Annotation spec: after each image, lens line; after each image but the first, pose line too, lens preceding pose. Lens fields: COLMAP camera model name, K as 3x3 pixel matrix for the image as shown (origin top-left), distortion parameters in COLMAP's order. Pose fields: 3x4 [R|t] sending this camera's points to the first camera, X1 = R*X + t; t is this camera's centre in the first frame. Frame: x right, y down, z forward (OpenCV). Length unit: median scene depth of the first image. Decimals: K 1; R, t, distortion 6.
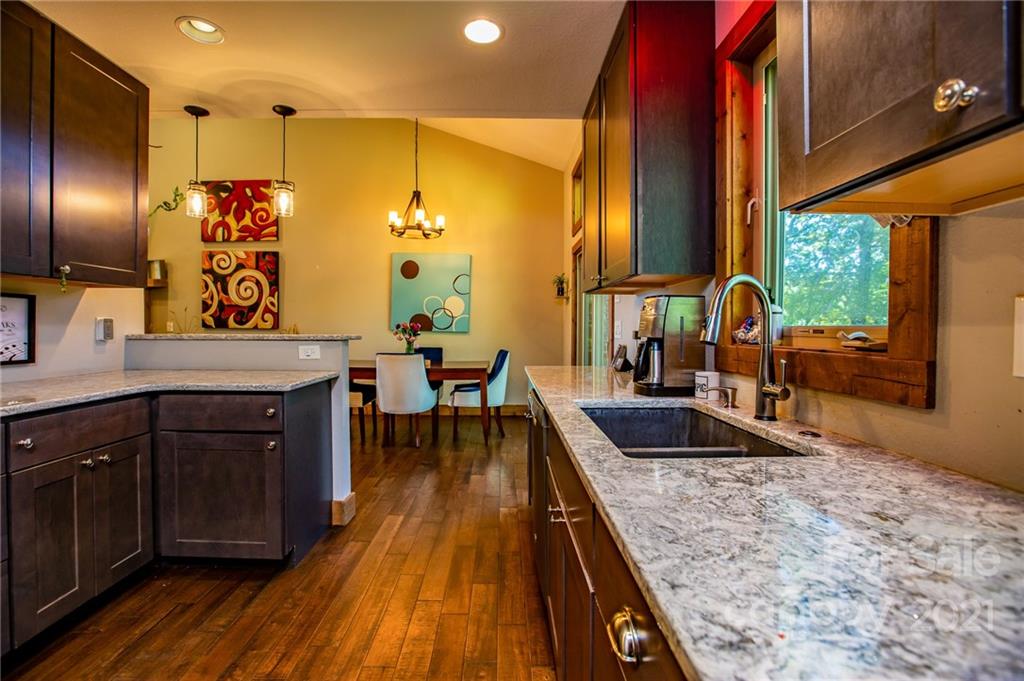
lens RADIAL K [[462.5, 0, 509.4], [0, 462.5, 333.9], [0, 0, 1]] dist [-0.046386, 0.015755]
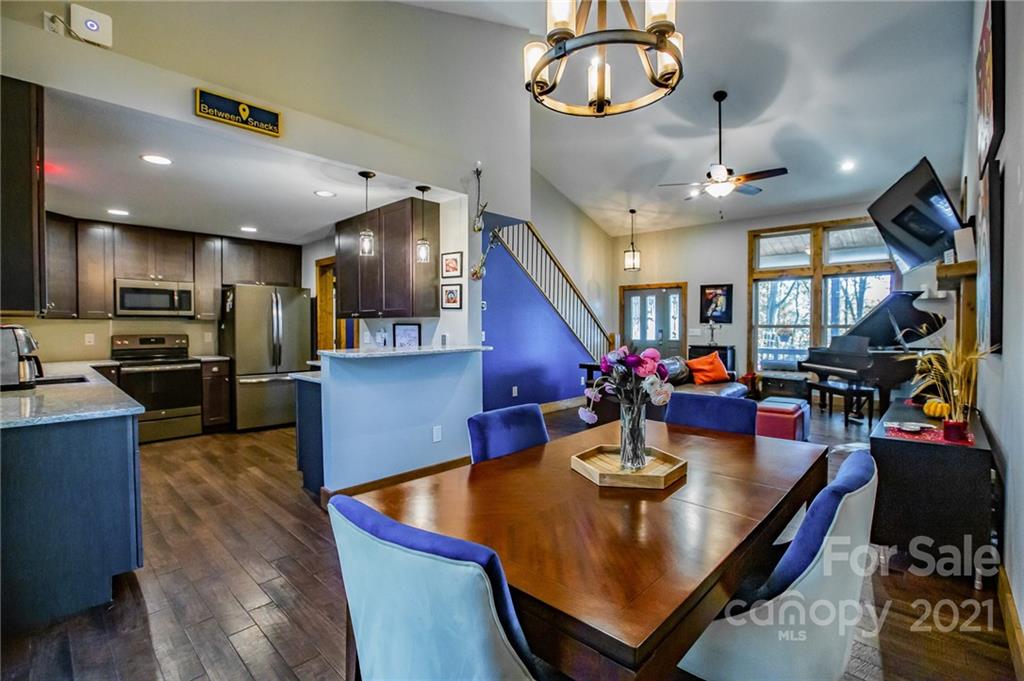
lens RADIAL K [[462.5, 0, 509.4], [0, 462.5, 333.9], [0, 0, 1]] dist [-0.046386, 0.015755]
pose [[-0.704394, 0.012031, -0.709707, 0.063665], [-0.010915, 0.999555, 0.027778, -0.035785], [0.709725, 0.027313, -0.703949, 0.983766]]
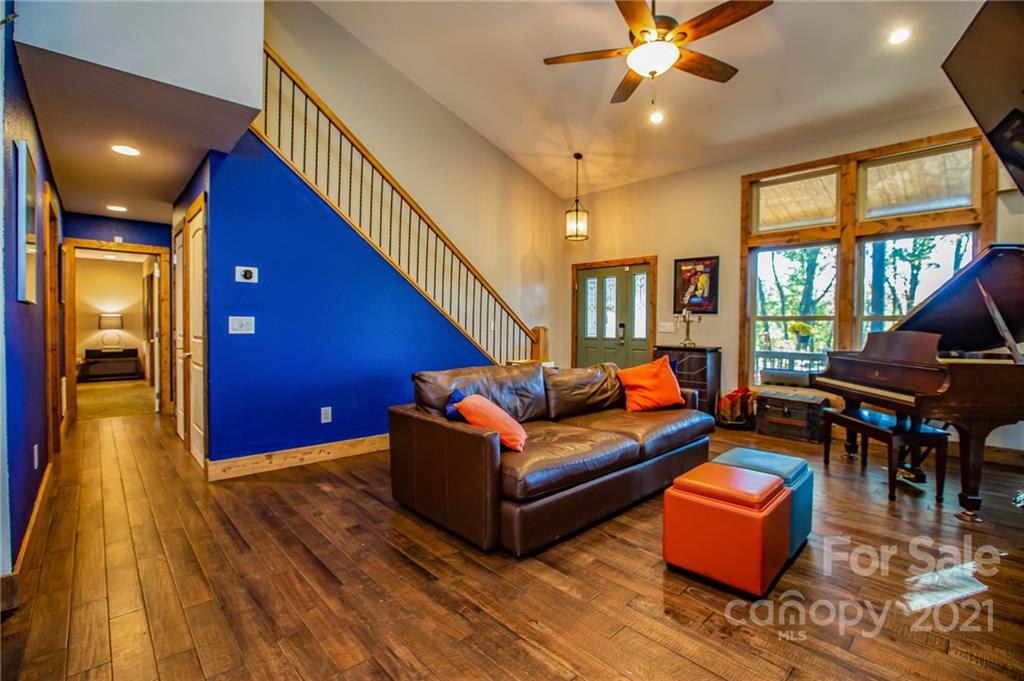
lens RADIAL K [[462.5, 0, 509.4], [0, 462.5, 333.9], [0, 0, 1]] dist [-0.046386, 0.015755]
pose [[-0.750107, 0.005826, -0.661291, -0.457438], [-0.019224, 0.999347, 0.030609, -0.016357], [0.661037, 0.035673, -0.749504, 0.909122]]
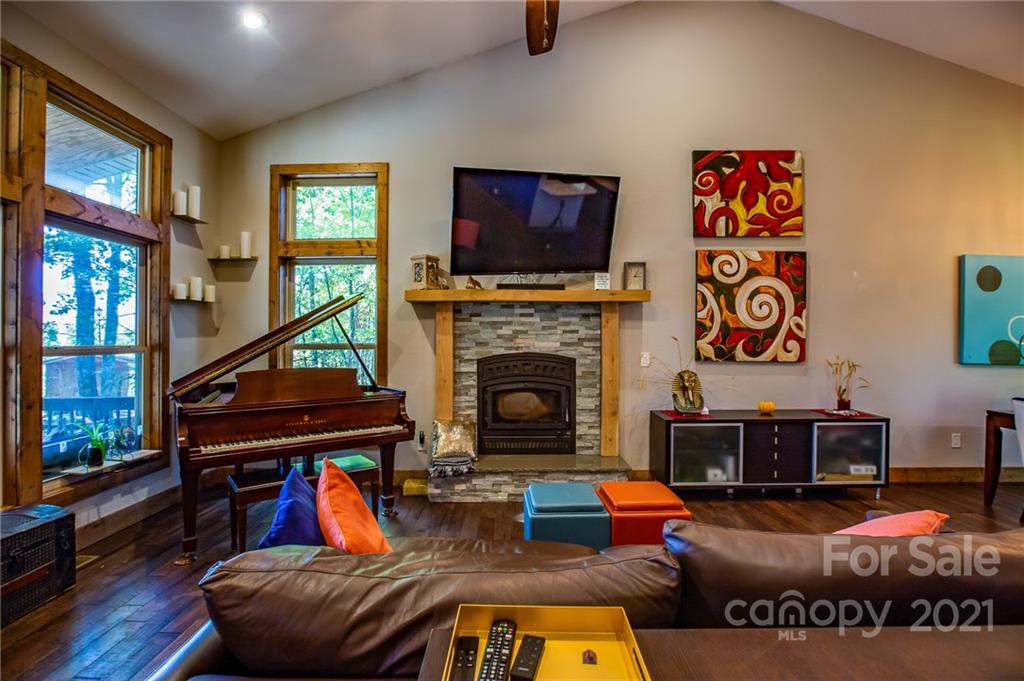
lens RADIAL K [[462.5, 0, 509.4], [0, 462.5, 333.9], [0, 0, 1]] dist [-0.046386, 0.015755]
pose [[0.999458, -0.002067, -0.032859, -0.940134], [0.001195, 0.999647, -0.026544, -0.036321], [0.032902, 0.026491, 0.999107, 0.291895]]
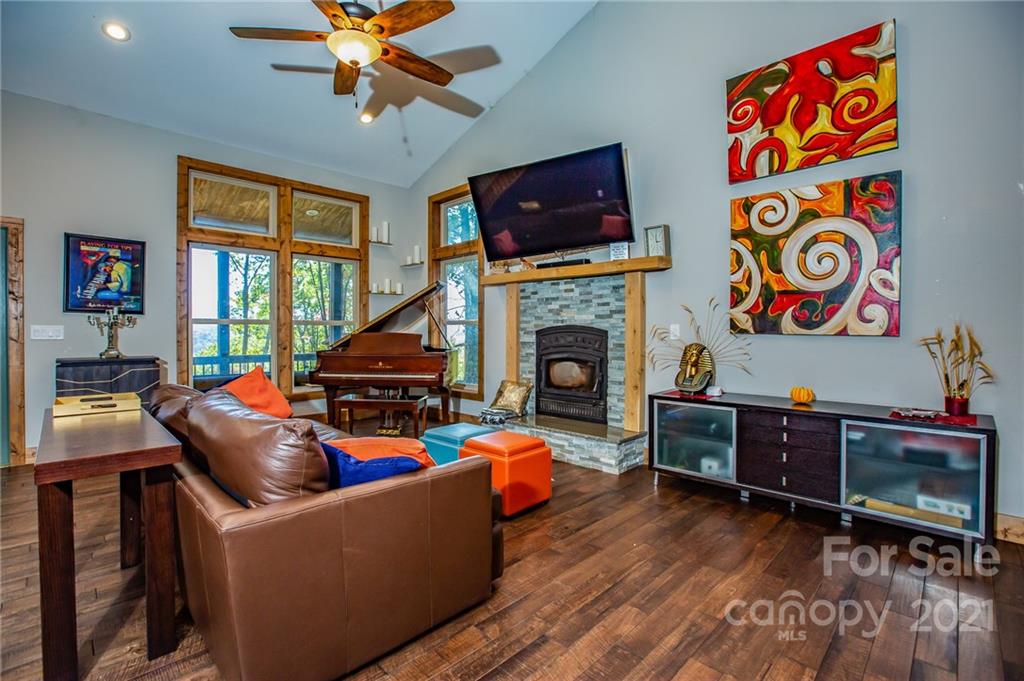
lens RADIAL K [[462.5, 0, 509.4], [0, 462.5, 333.9], [0, 0, 1]] dist [-0.046386, 0.015755]
pose [[0.693043, 0.004523, -0.720882, -0.453085], [-0.009584, 0.999950, -0.002940, -0.008702], [0.720833, 0.008946, 0.693051, 0.397904]]
